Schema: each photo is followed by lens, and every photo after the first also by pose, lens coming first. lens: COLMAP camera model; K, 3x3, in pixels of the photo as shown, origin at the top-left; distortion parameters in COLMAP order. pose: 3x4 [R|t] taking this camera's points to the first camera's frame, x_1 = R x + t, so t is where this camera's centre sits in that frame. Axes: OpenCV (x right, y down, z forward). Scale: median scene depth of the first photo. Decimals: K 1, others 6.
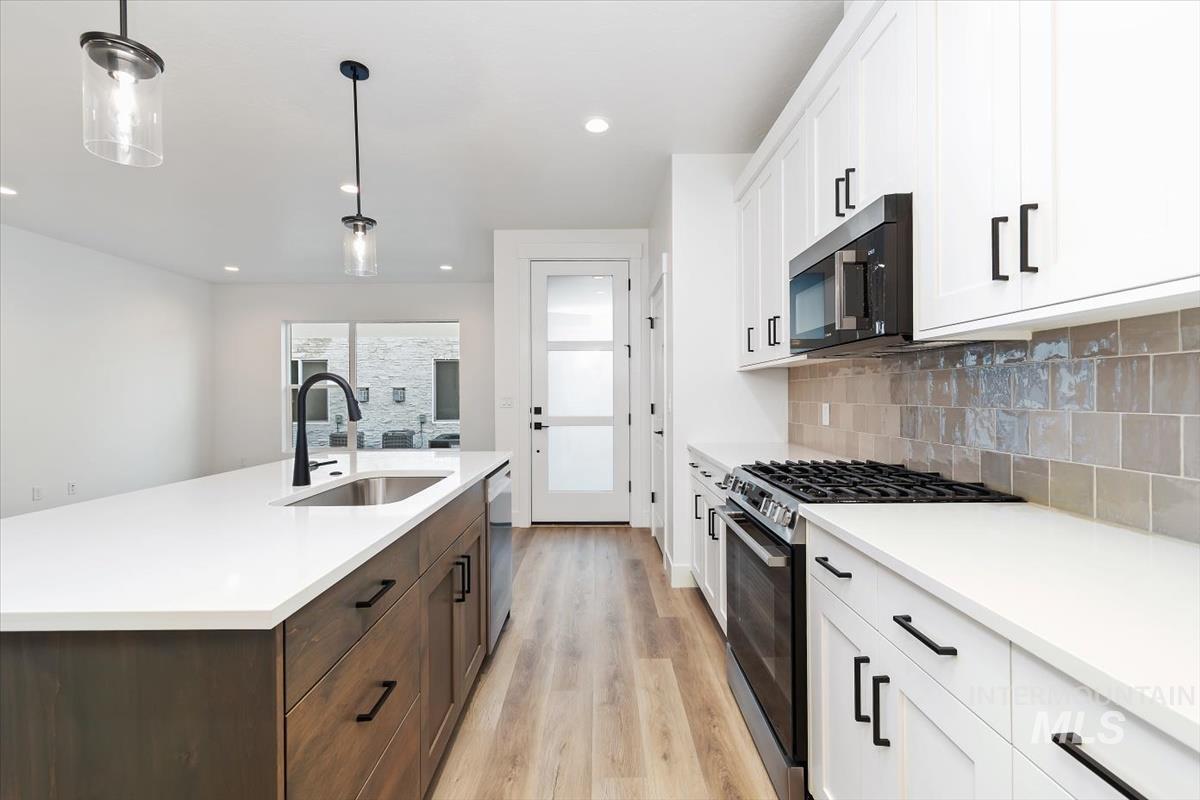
lens RADIAL K [[531.6, 0, 599.5], [0, 531.6, 392.2], [0, 0, 1]] dist [0.002556, -0.001259]
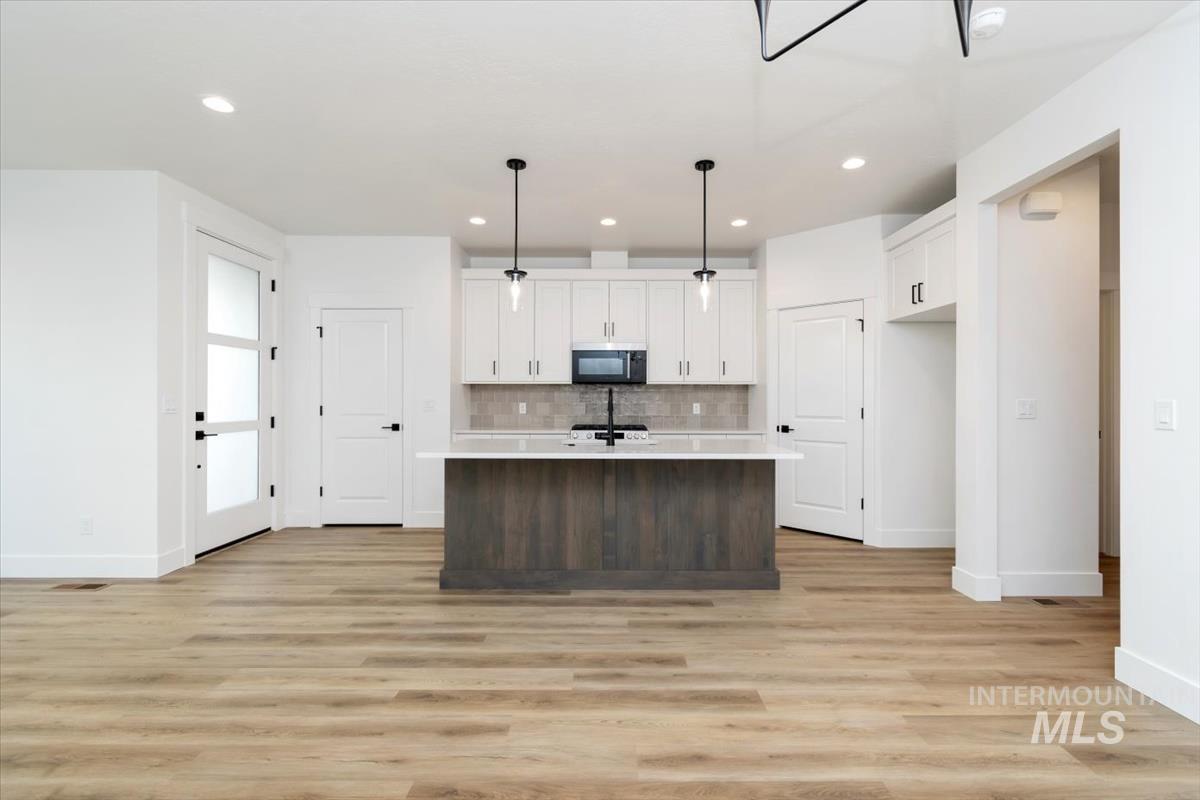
lens RADIAL K [[531.6, 0, 612.9], [0, 531.6, 400.0], [0, 0, 1]] dist [0.002556, -0.001259]
pose [[-0.003914, 0.002150, 0.999990, -0.928150], [-0.007867, 0.999967, -0.002181, 0.006399], [-0.999961, -0.007875, -0.003897, 0.375019]]
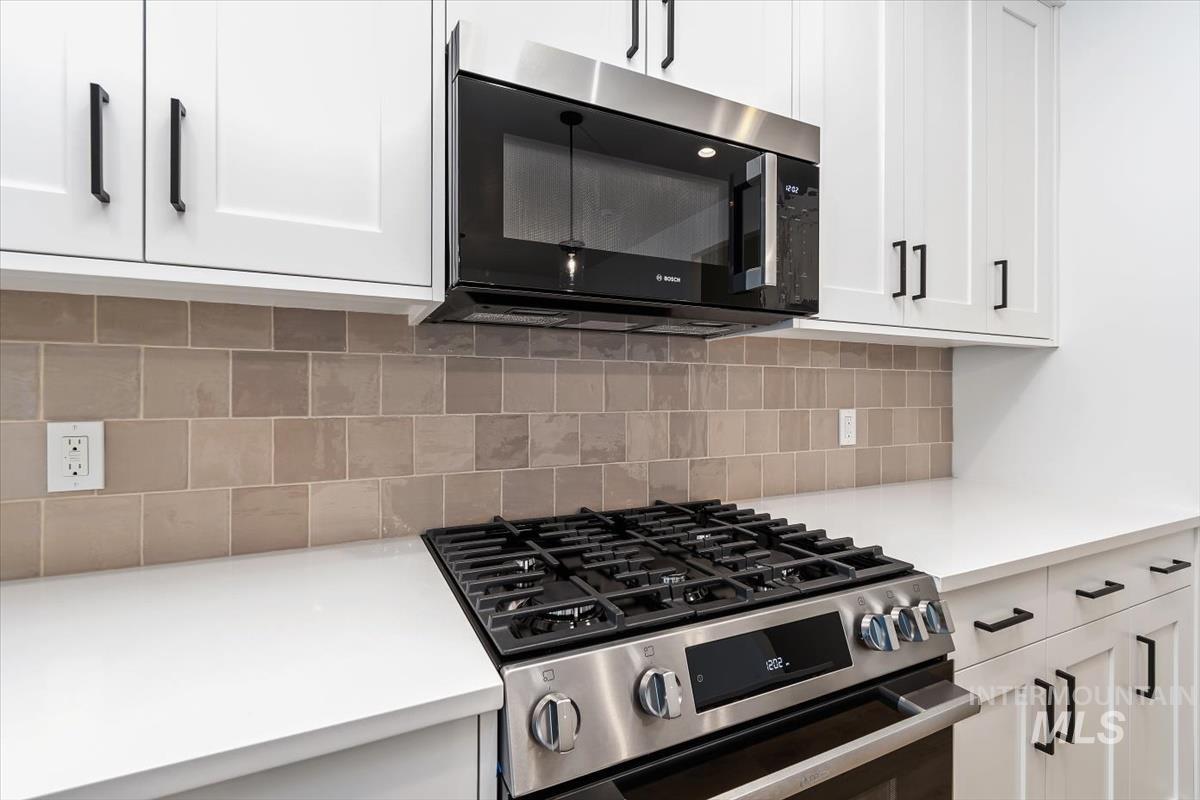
lens RADIAL K [[531.6, 0, 593.0], [0, 531.6, 392.4], [0, 0, 1]] dist [0.002556, -0.001259]
pose [[-0.431690, 0.006663, 0.901998, -0.000350], [-0.003549, 0.999952, -0.009085, 0.002441], [-0.902015, -0.007123, -0.431646, 0.487241]]
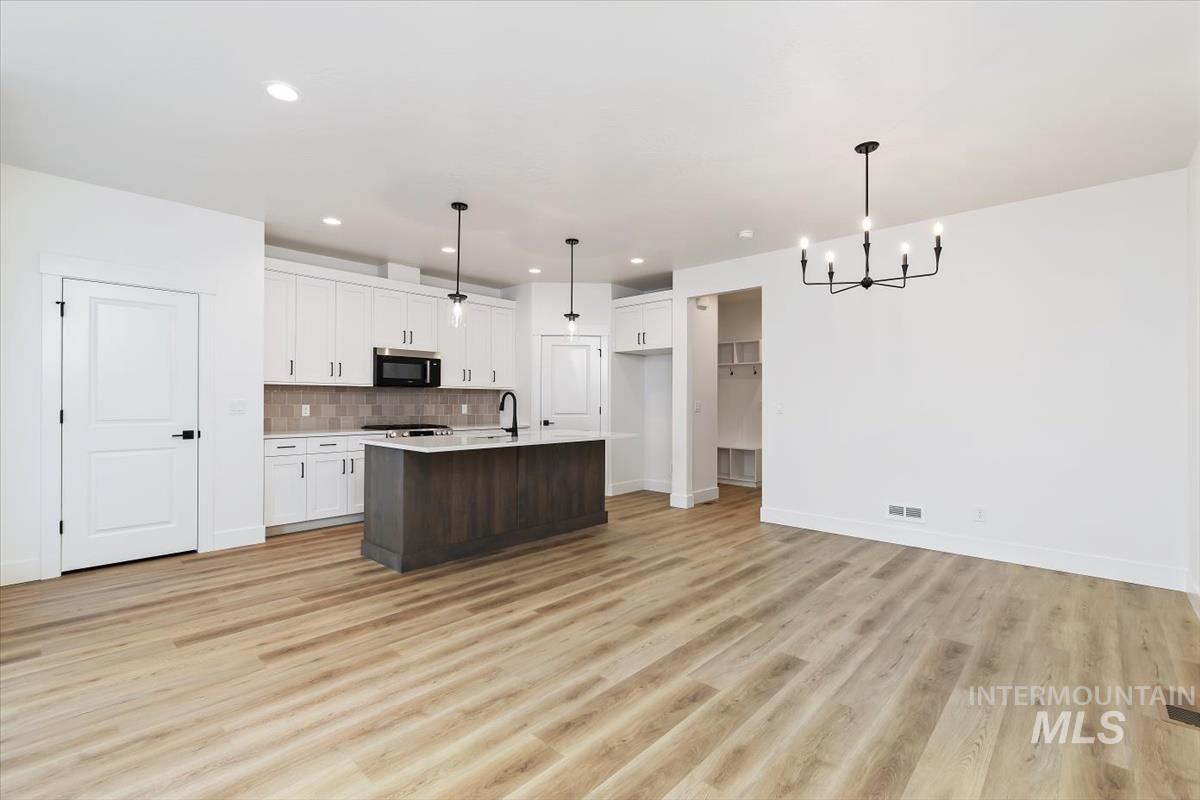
lens RADIAL K [[531.6, 0, 599.7], [0, 531.6, 397.1], [0, 0, 1]] dist [0.002556, -0.001259]
pose [[-0.732287, 0.007918, 0.680950, -0.963722], [-0.003538, 0.999875, -0.015431, 0.010447], [-0.680987, -0.013709, -0.732168, 0.963674]]
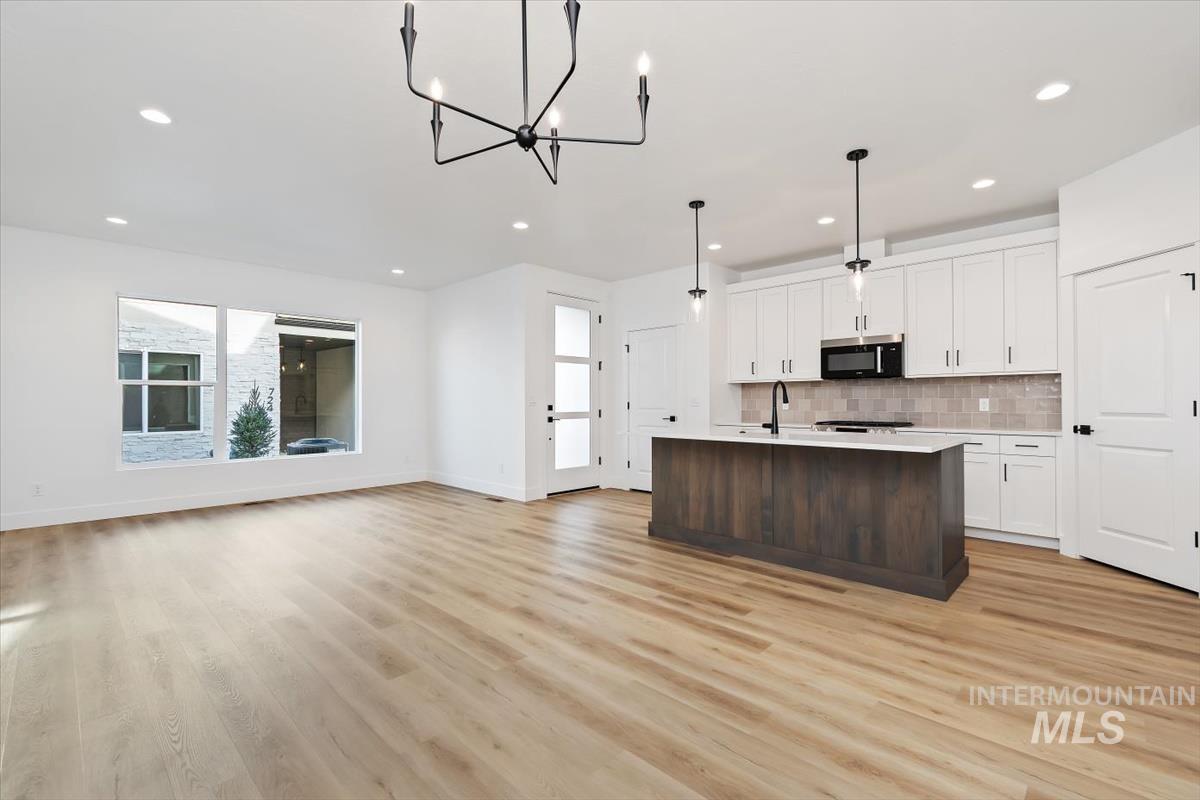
lens RADIAL K [[531.6, 0, 599.7], [0, 531.6, 398.6], [0, 0, 1]] dist [0.002556, -0.001259]
pose [[0.697773, 0.008559, 0.716268, -0.960736], [-0.005206, 0.999963, -0.006877, 0.020593], [-0.716300, 0.001070, 0.697792, 0.008837]]
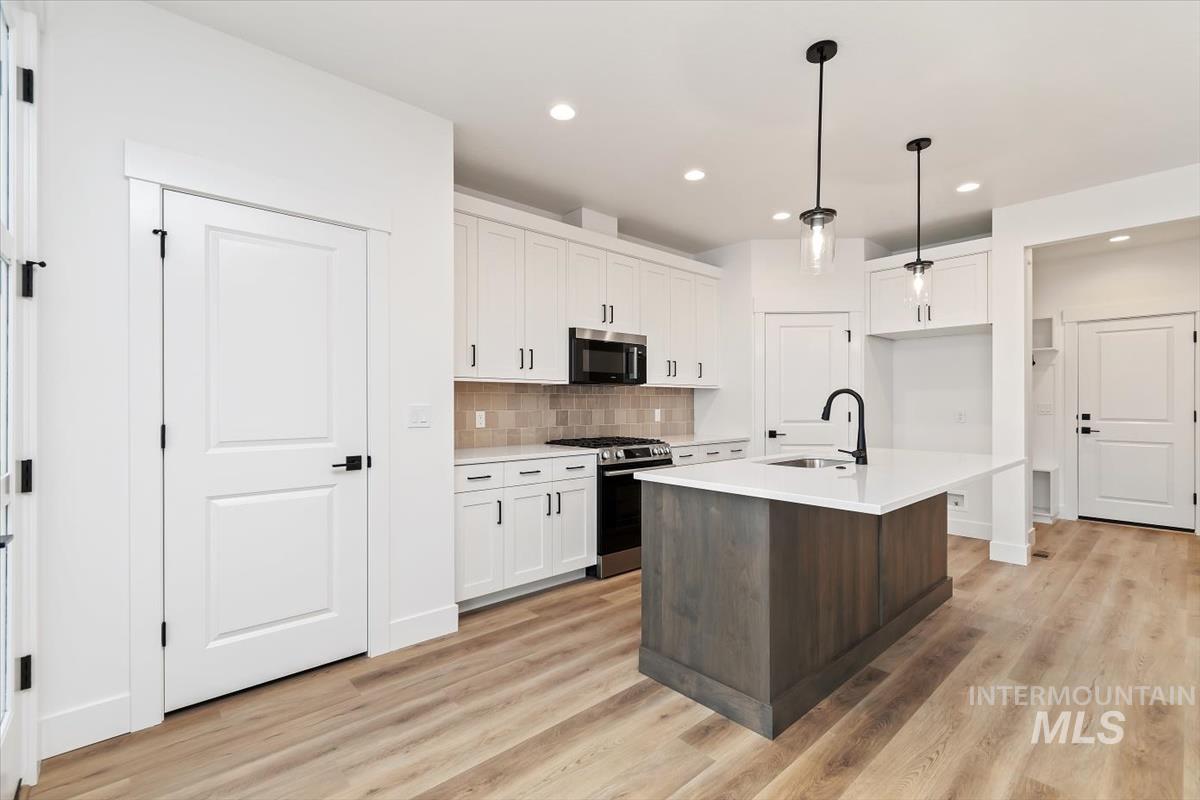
lens RADIAL K [[531.6, 0, 596.9], [0, 531.6, 401.4], [0, 0, 1]] dist [0.002556, -0.001259]
pose [[-0.666273, 0.009698, 0.745645, -0.443478], [0.000797, 0.999924, -0.012293, 0.007007], [-0.745707, -0.007596, -0.666230, 0.955338]]
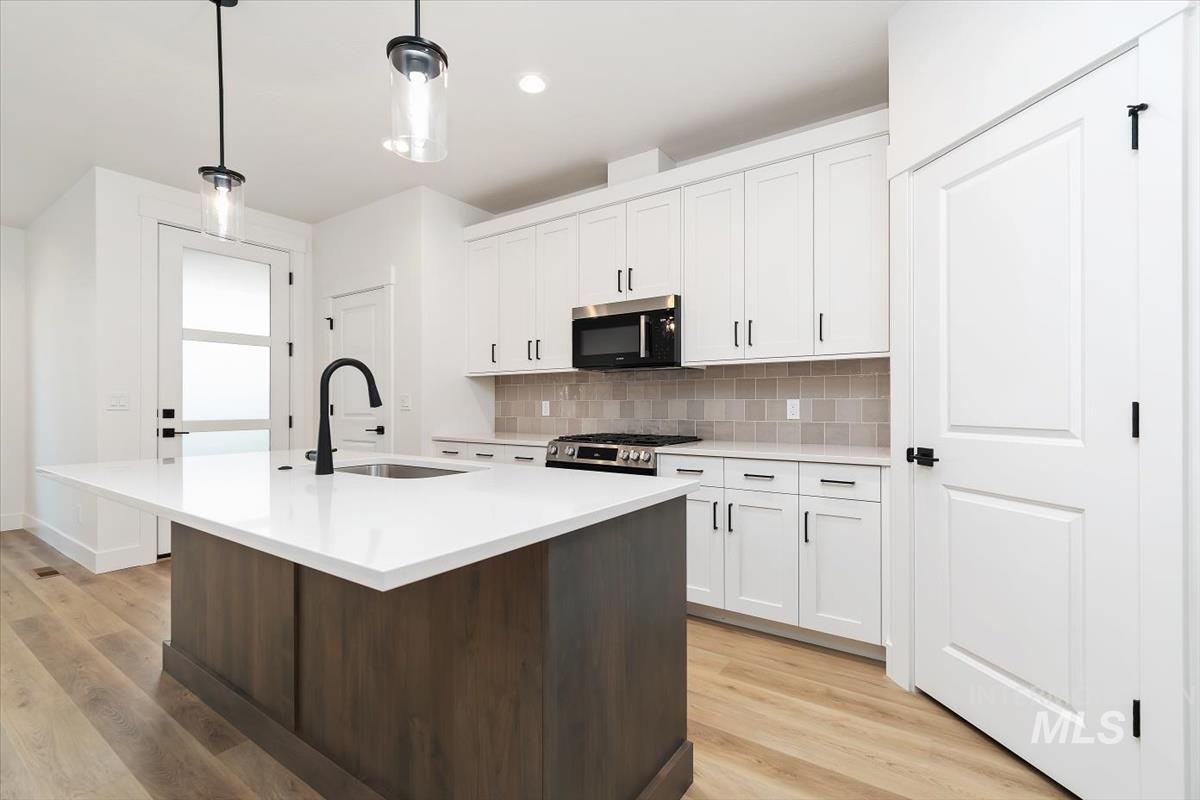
lens RADIAL K [[531.6, 0, 603.8], [0, 531.6, 405.2], [0, 0, 1]] dist [0.002556, -0.001259]
pose [[0.567993, 0.005889, 0.823012, -0.400481], [-0.007040, 0.999973, -0.002297, 0.019297], [-0.823003, -0.004489, 0.568019, 0.013950]]
